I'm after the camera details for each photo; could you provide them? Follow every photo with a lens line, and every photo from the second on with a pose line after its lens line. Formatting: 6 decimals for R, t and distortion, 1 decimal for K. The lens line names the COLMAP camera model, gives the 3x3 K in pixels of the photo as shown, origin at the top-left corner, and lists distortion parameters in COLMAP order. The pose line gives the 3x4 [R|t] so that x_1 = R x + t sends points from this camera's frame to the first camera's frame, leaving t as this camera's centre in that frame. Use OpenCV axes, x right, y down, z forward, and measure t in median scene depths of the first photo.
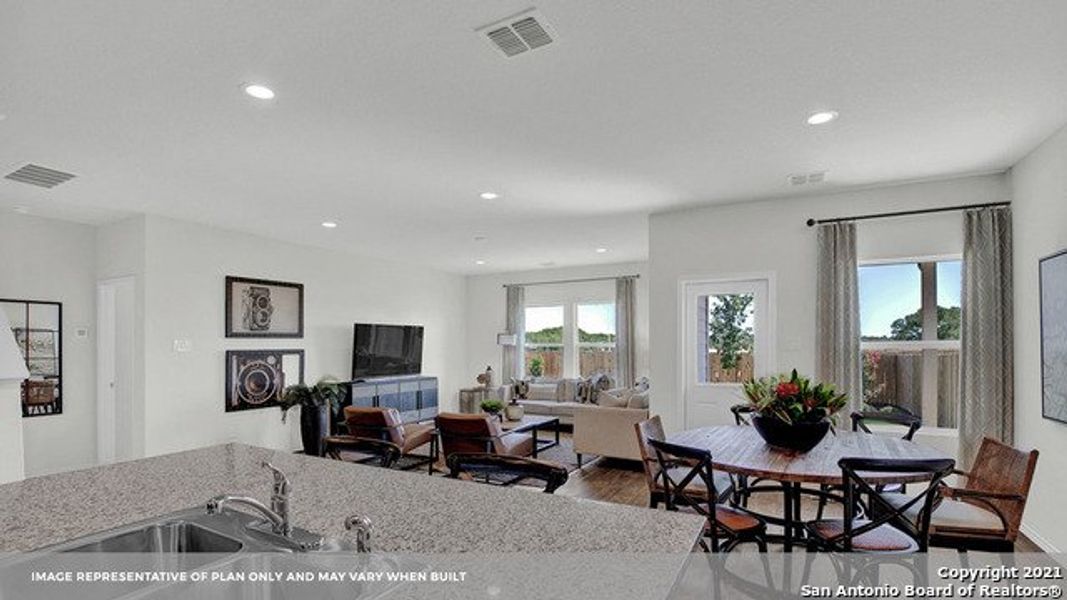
lens RADIAL K [[532.6, 0, 529.8], [0, 532.6, 343.5], [0, 0, 1]] dist [0.000820, 0.000453]
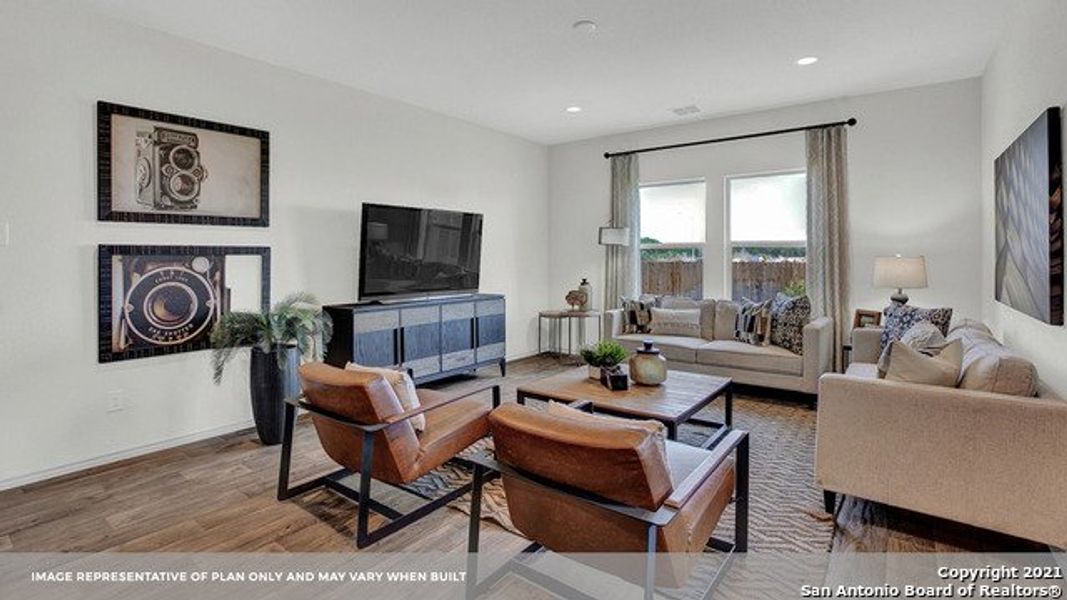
lens RADIAL K [[509.9, 0, 534.4], [0, 509.9, 257.9], [0, 0, 1]] dist [0.000489, -0.010572]
pose [[0.991594, 0.001761, -0.129376, -0.072965], [-0.001408, 0.999995, 0.002821, 0.020706], [0.129381, -0.002615, 0.991592, 0.490605]]
